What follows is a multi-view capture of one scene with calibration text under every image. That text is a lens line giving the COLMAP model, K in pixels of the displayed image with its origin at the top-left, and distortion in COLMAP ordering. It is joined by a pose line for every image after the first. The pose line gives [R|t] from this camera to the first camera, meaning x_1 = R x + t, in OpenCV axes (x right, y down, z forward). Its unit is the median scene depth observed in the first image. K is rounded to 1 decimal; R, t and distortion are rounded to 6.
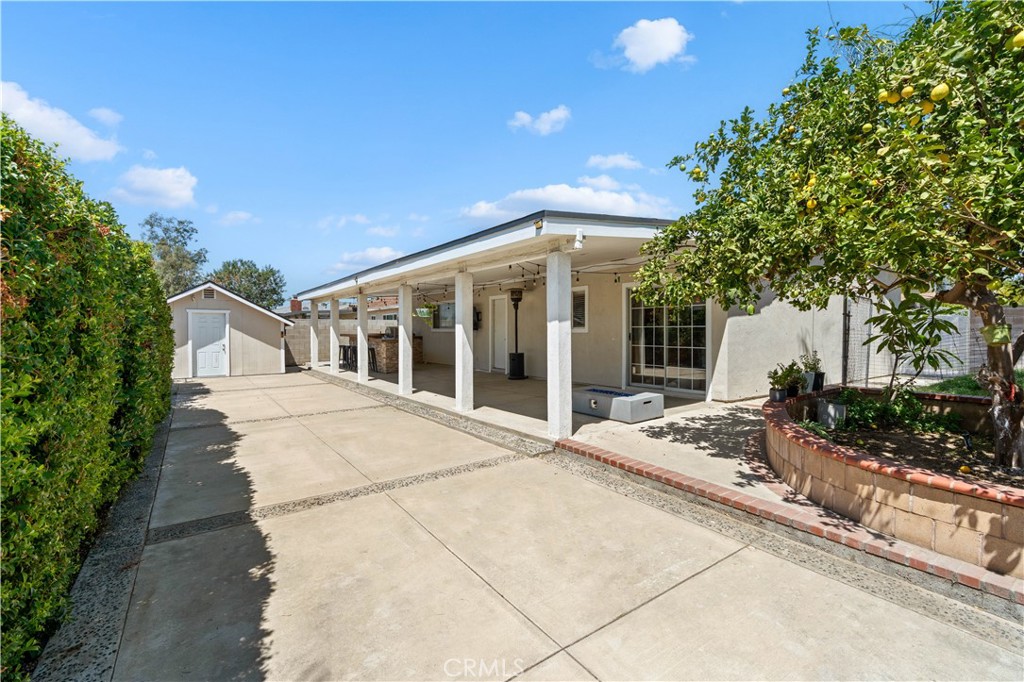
lens RADIAL K [[460.4, 0, 513.2], [0, 460.4, 339.9], [0, 0, 1]] dist [-0.002950, -0.000157]
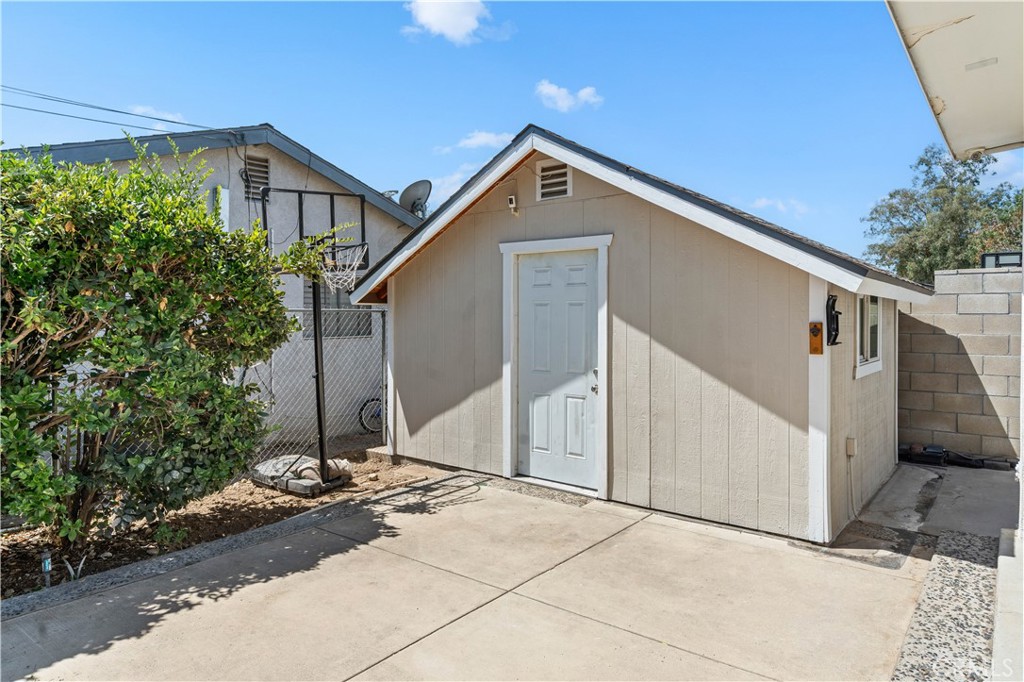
lens RADIAL K [[631.2, 0, 512.2], [0, 631.2, 318.6], [0, 0, 1]] dist [0.001421, 0.001203]
pose [[0.280568, 0.006911, -0.959809, -0.259107], [-0.023658, 0.999720, 0.000283, -0.015586], [0.959543, 0.022628, 0.280653, 0.725168]]
